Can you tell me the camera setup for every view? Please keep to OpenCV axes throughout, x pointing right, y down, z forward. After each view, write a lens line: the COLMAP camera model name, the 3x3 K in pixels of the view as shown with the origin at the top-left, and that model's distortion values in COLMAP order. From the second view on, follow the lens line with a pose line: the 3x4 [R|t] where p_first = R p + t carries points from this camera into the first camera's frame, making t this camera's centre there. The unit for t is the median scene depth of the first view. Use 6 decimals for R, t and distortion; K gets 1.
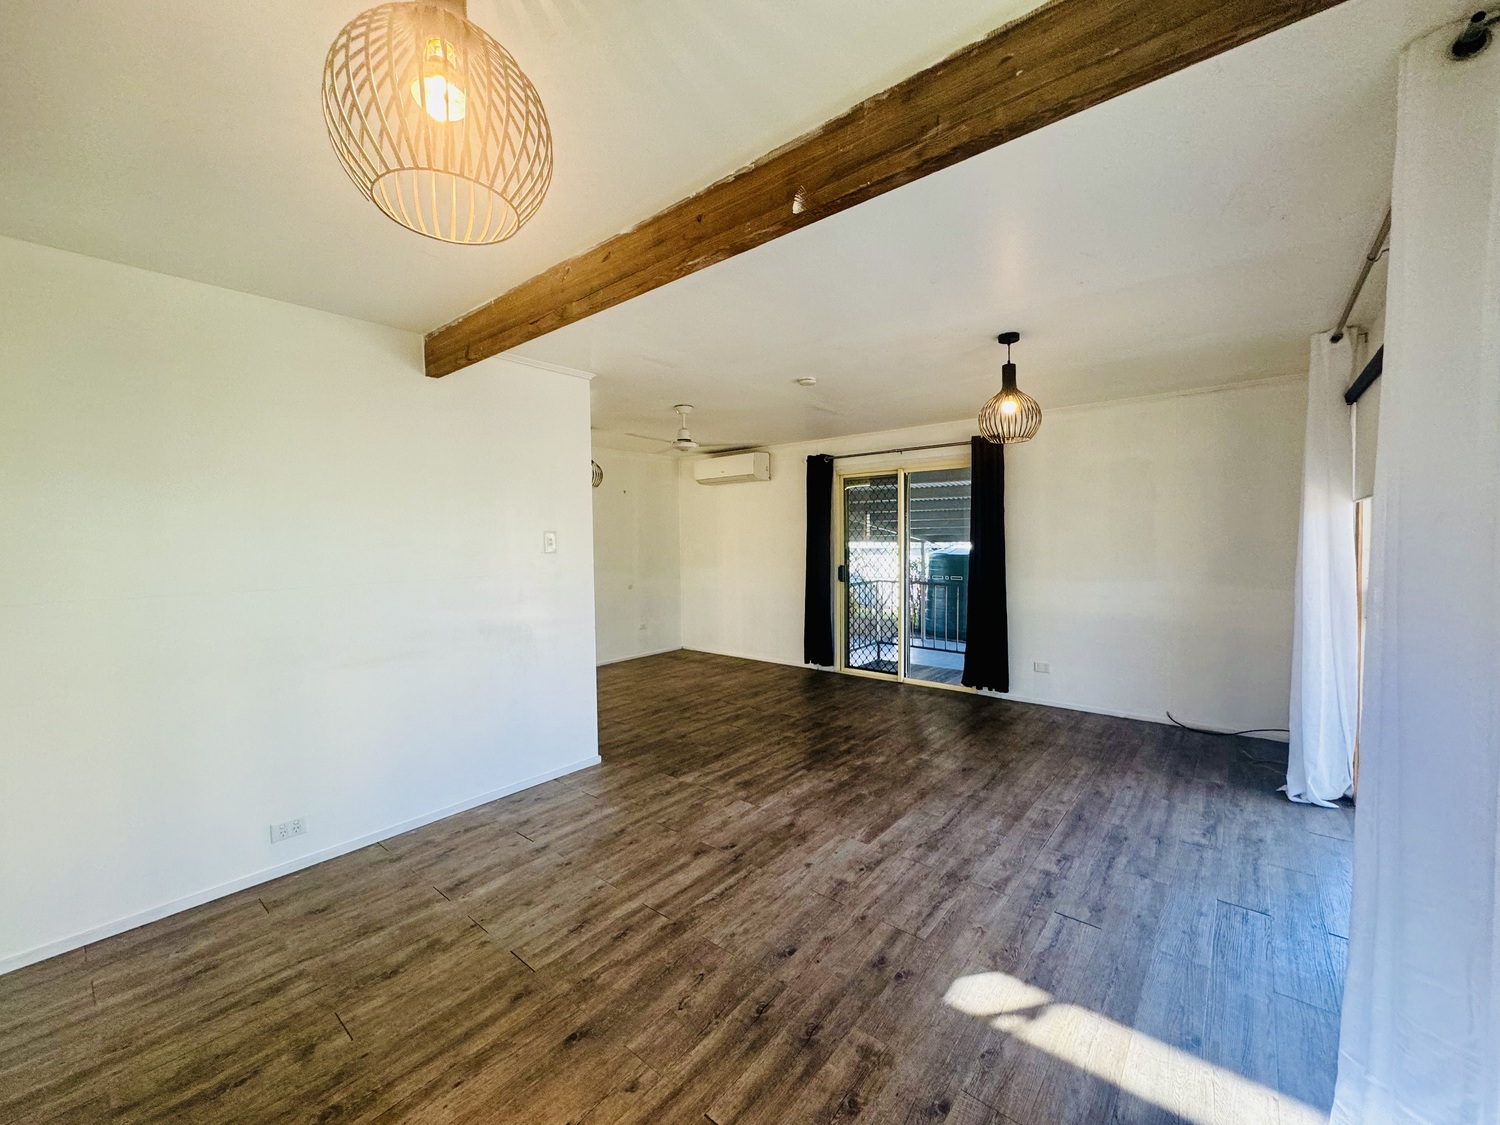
lens RADIAL K [[601.9, 0, 747.5], [0, 601.9, 558.0], [0, 0, 1]] dist [-0.006634, 0.001875]
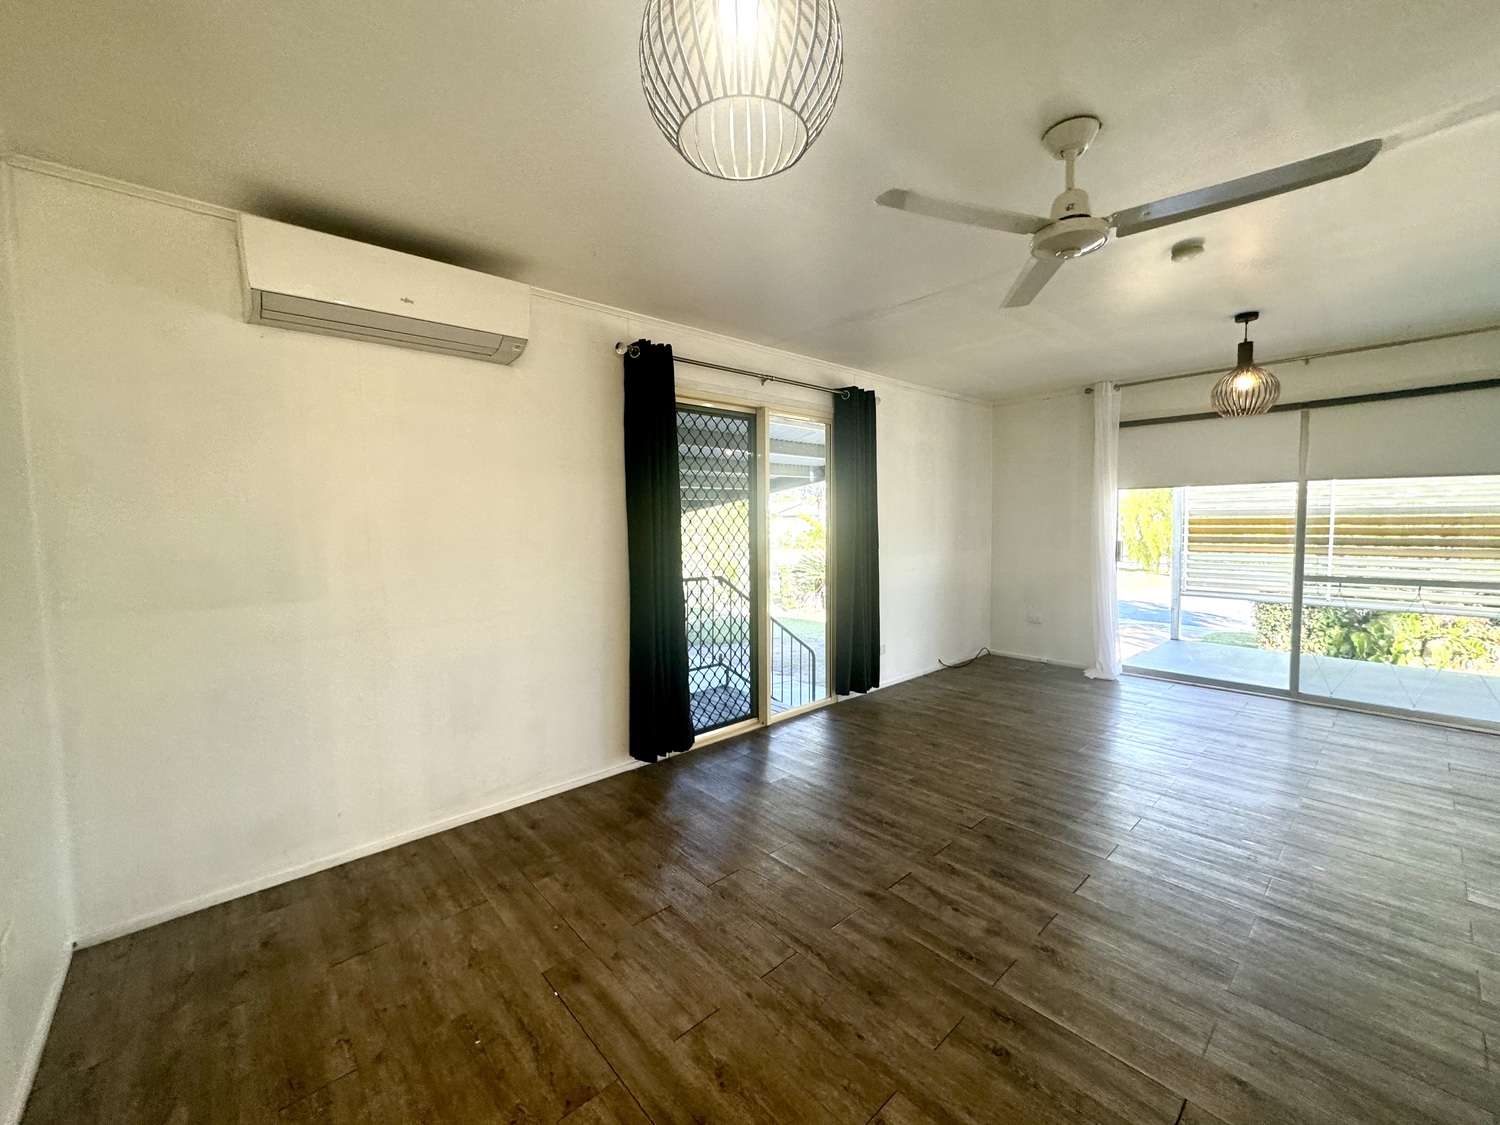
lens RADIAL K [[601.9, 0, 753.1], [0, 601.9, 564.4], [0, 0, 1]] dist [-0.006634, 0.001875]
pose [[0.134768, -0.067969, 0.988543, -0.532175], [0.035588, 0.997333, 0.063721, -0.023949], [-0.990238, 0.026593, 0.136827, 1.199173]]
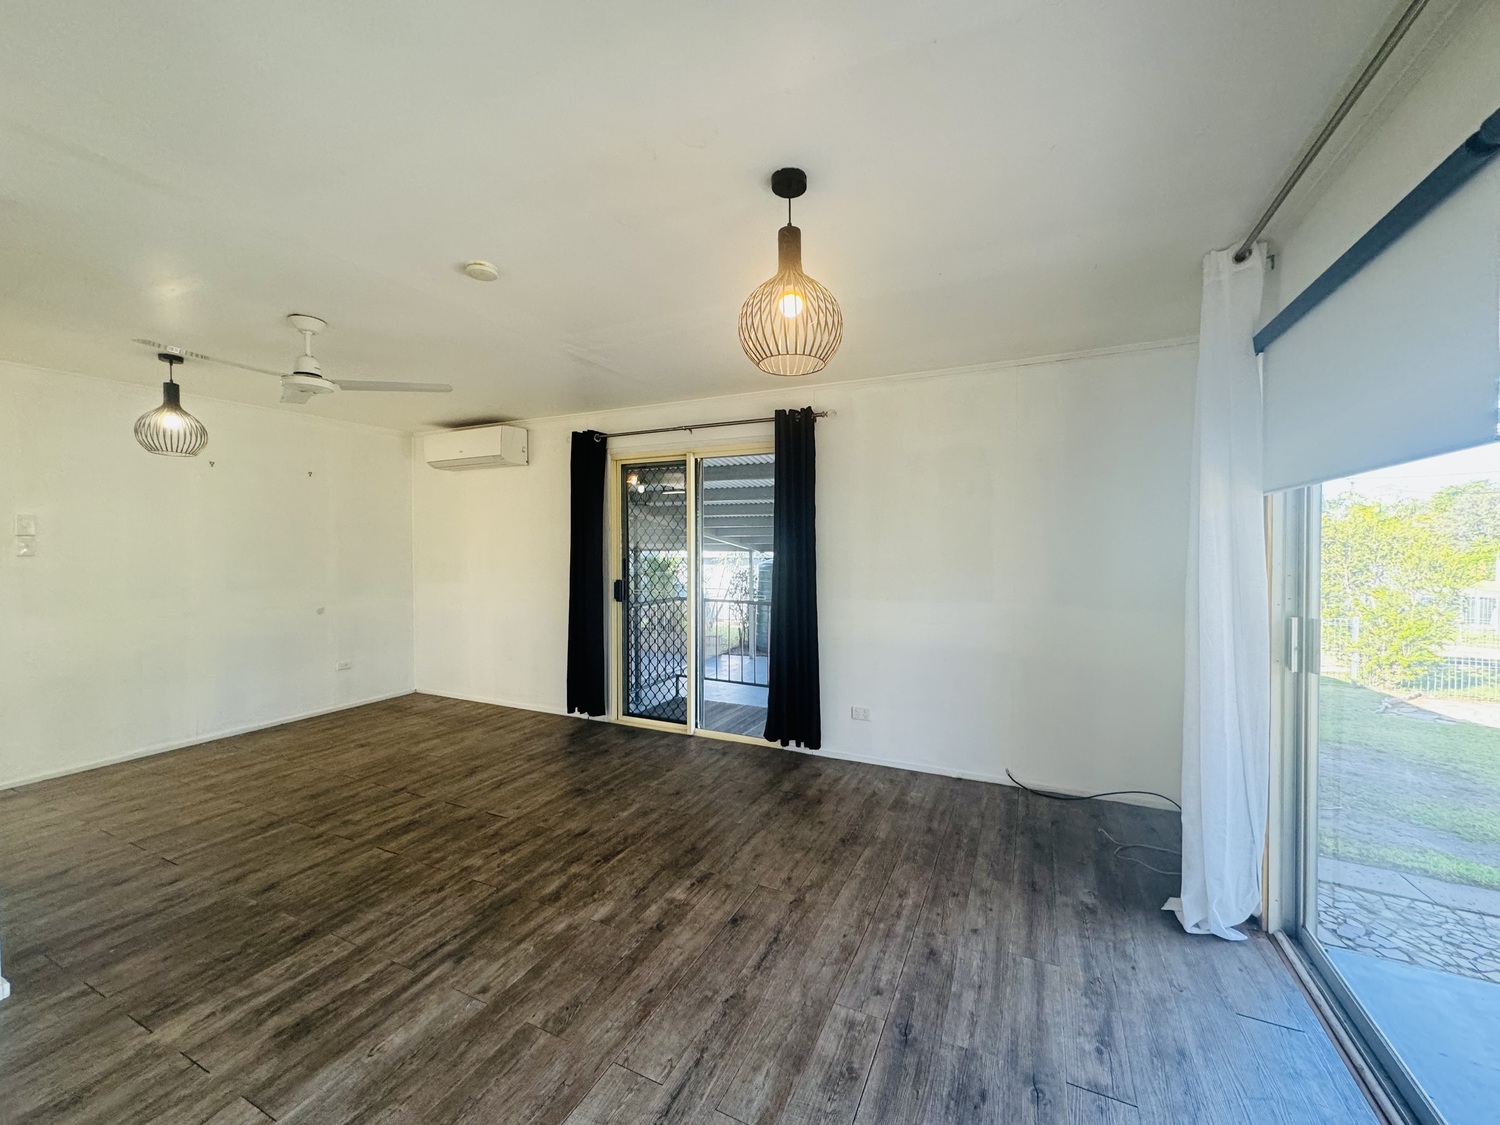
lens RADIAL K [[601.9, 0, 749.2], [0, 601.9, 557.9], [0, 0, 1]] dist [-0.006634, 0.001875]
pose [[0.968360, 0.006085, 0.249481, 0.178724], [-0.002333, 0.999880, -0.015332, -0.005645], [-0.249545, 0.014265, 0.968258, 0.323853]]
